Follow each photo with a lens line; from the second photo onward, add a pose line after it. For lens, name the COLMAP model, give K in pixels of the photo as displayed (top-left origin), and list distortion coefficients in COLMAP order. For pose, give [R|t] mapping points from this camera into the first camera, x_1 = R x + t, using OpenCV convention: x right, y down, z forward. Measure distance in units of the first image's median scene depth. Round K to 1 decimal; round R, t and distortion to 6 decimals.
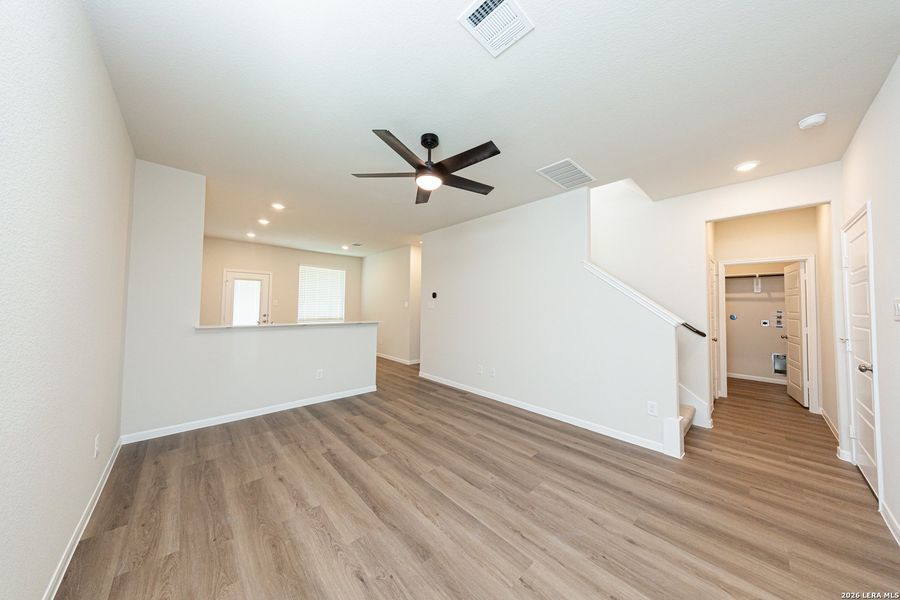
lens RADIAL K [[287.2, 0, 452.4], [0, 287.2, 297.0], [0, 0, 1]] dist [0.005974, -0.000115]
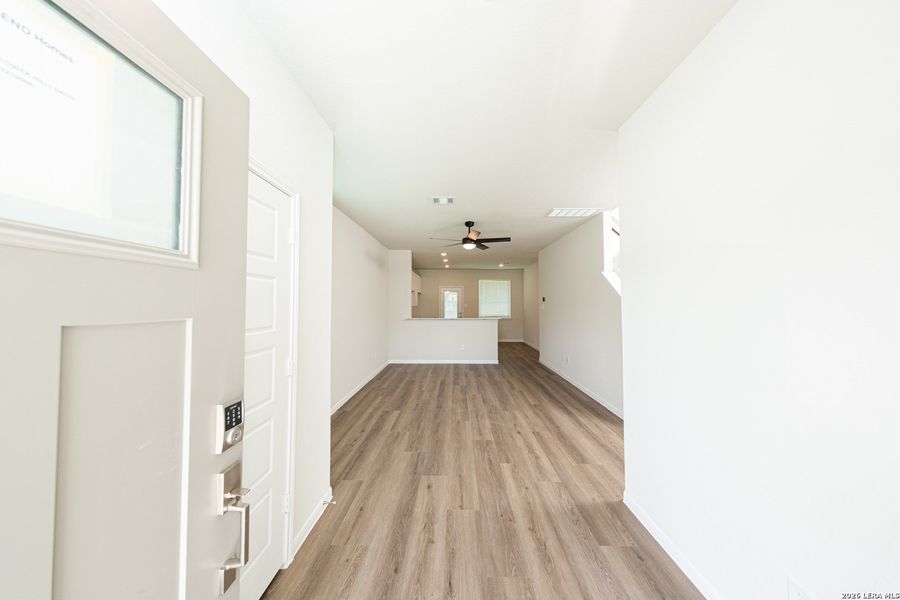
lens RADIAL K [[287.2, 0, 452.4], [0, 287.2, 297.0], [0, 0, 1]] dist [0.005974, -0.000115]
pose [[0.718520, -0.028564, -0.694920, 0.744730], [0.031572, 0.999466, -0.008438, -0.025245], [0.694789, -0.015877, 0.719038, -0.300506]]
